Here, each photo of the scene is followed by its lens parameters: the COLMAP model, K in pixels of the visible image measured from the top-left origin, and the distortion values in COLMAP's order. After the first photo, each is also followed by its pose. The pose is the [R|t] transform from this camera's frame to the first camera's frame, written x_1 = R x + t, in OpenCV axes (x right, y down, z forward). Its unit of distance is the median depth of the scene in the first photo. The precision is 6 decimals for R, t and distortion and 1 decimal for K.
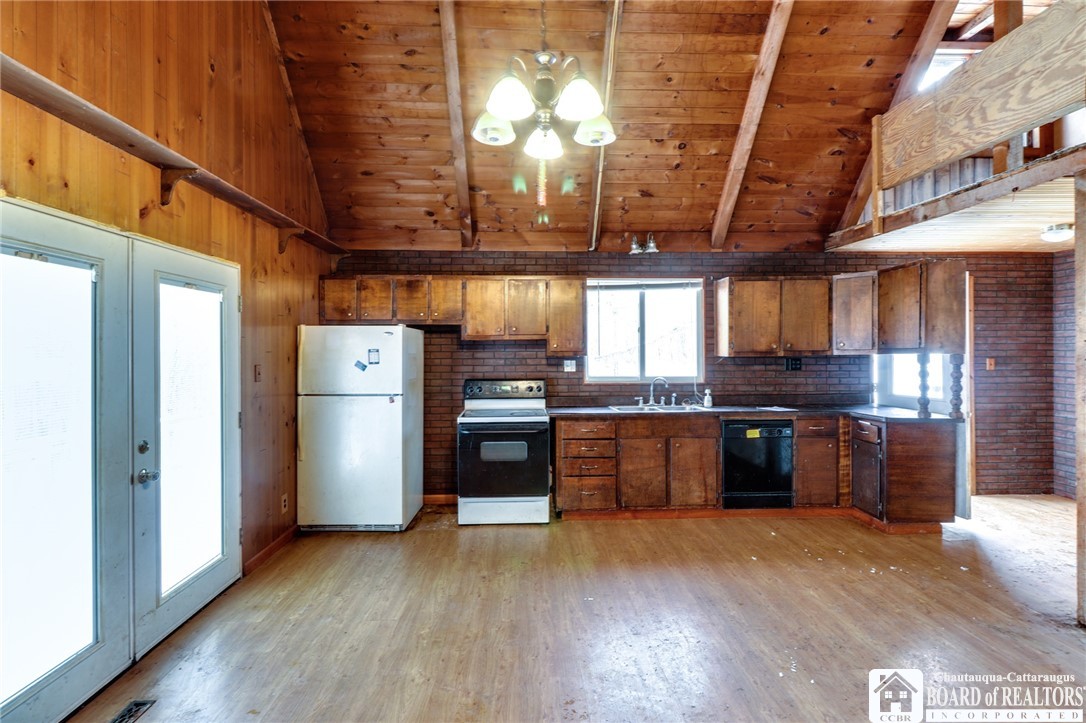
lens RADIAL K [[517.7, 0, 534.8], [0, 517.7, 352.4], [0, 0, 1]] dist [-0.006851, -0.000309]
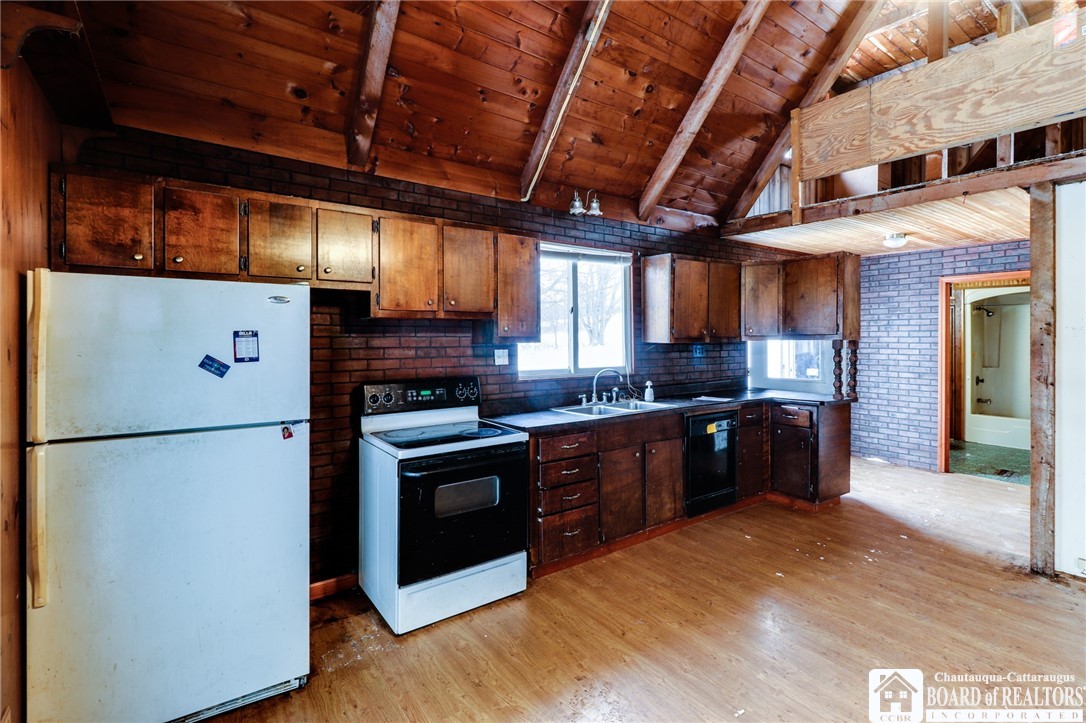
lens RADIAL K [[517.7, 0, 546.3], [0, 517.7, 341.0], [0, 0, 1]] dist [-0.006851, -0.000309]
pose [[0.827645, -0.001540, 0.561251, -0.320254], [-0.000488, 0.999994, 0.003463, 0.001290], [-0.561252, -0.003140, 0.827639, 0.411514]]
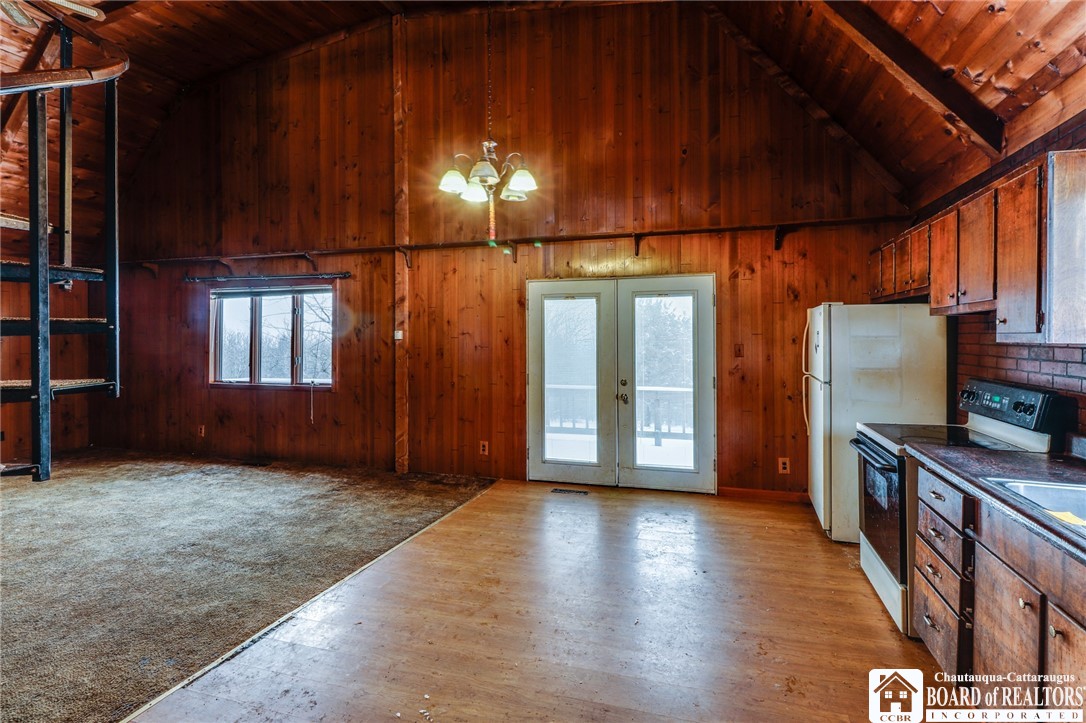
lens RADIAL K [[517.7, 0, 584.1], [0, 517.7, 346.2], [0, 0, 1]] dist [-0.006851, -0.000309]
pose [[-0.285166, 0.019213, -0.958286, 0.650407], [-0.000911, 0.999793, 0.020316, 0.001388], [0.958478, 0.006666, -0.285090, 0.777061]]
